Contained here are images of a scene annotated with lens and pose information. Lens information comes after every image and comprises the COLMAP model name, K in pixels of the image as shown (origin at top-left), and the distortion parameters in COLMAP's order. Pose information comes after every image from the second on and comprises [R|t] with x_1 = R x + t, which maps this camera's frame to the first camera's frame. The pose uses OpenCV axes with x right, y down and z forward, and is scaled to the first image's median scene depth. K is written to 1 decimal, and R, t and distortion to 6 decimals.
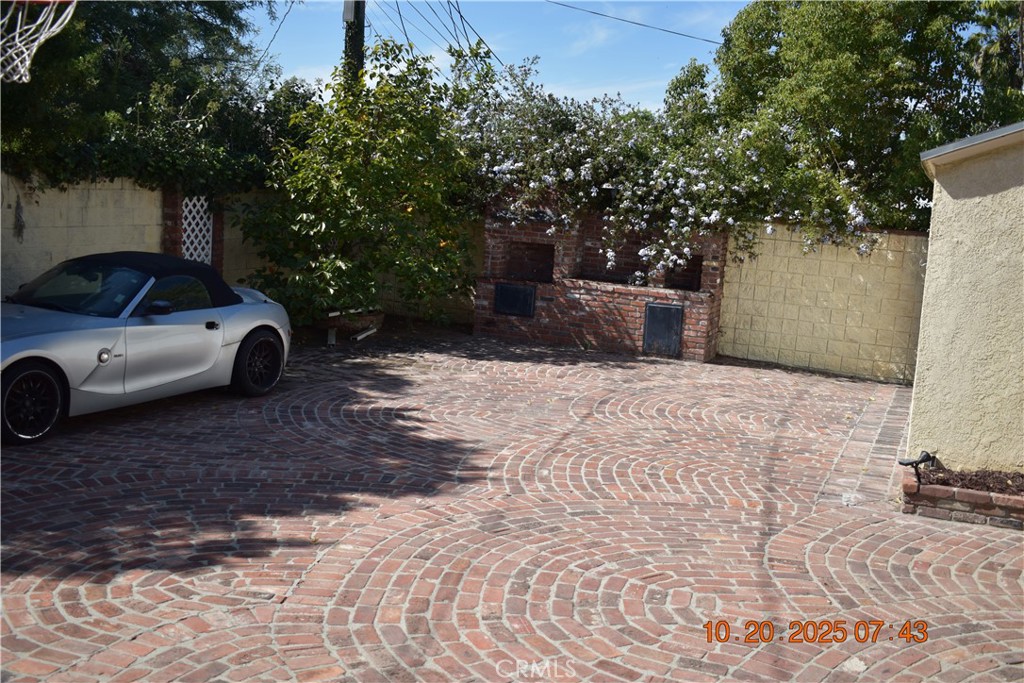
lens RADIAL K [[1075.3, 0, 512.0], [0, 1075.3, 341.5], [0, 0, 1]] dist [-0.080825, 0.015942]
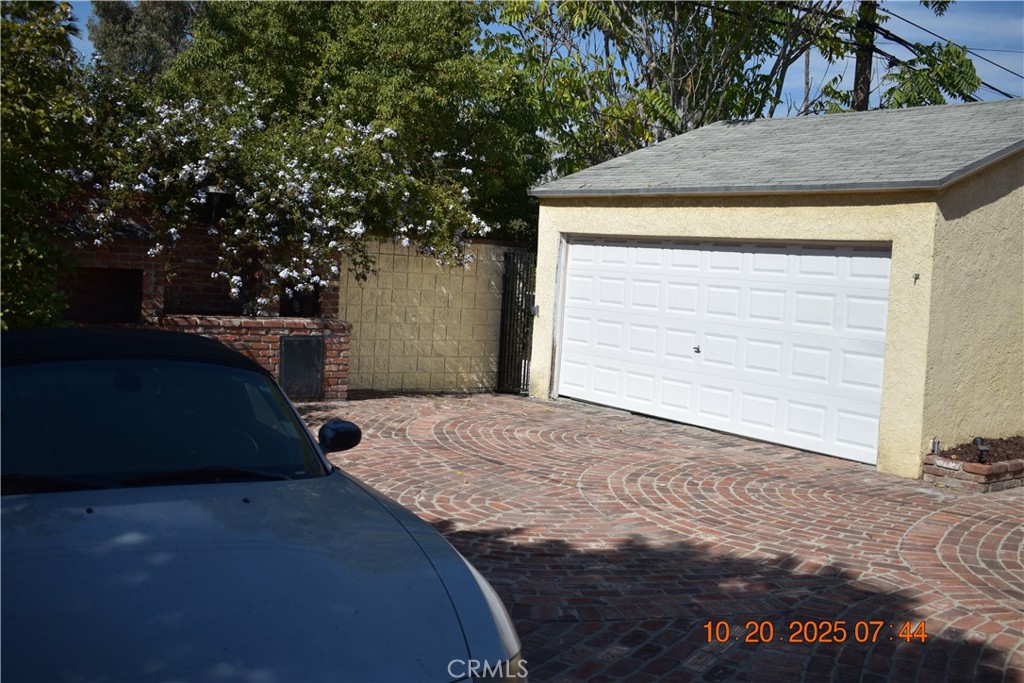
lens RADIAL K [[1075.3, 0, 512.0], [0, 1075.3, 341.5], [0, 0, 1]] dist [-0.080825, 0.015942]
pose [[0.534337, -0.099765, 0.839363, -0.454584], [0.094572, 0.993832, 0.057920, -0.062673], [-0.839964, 0.048432, 0.540476, 0.424045]]
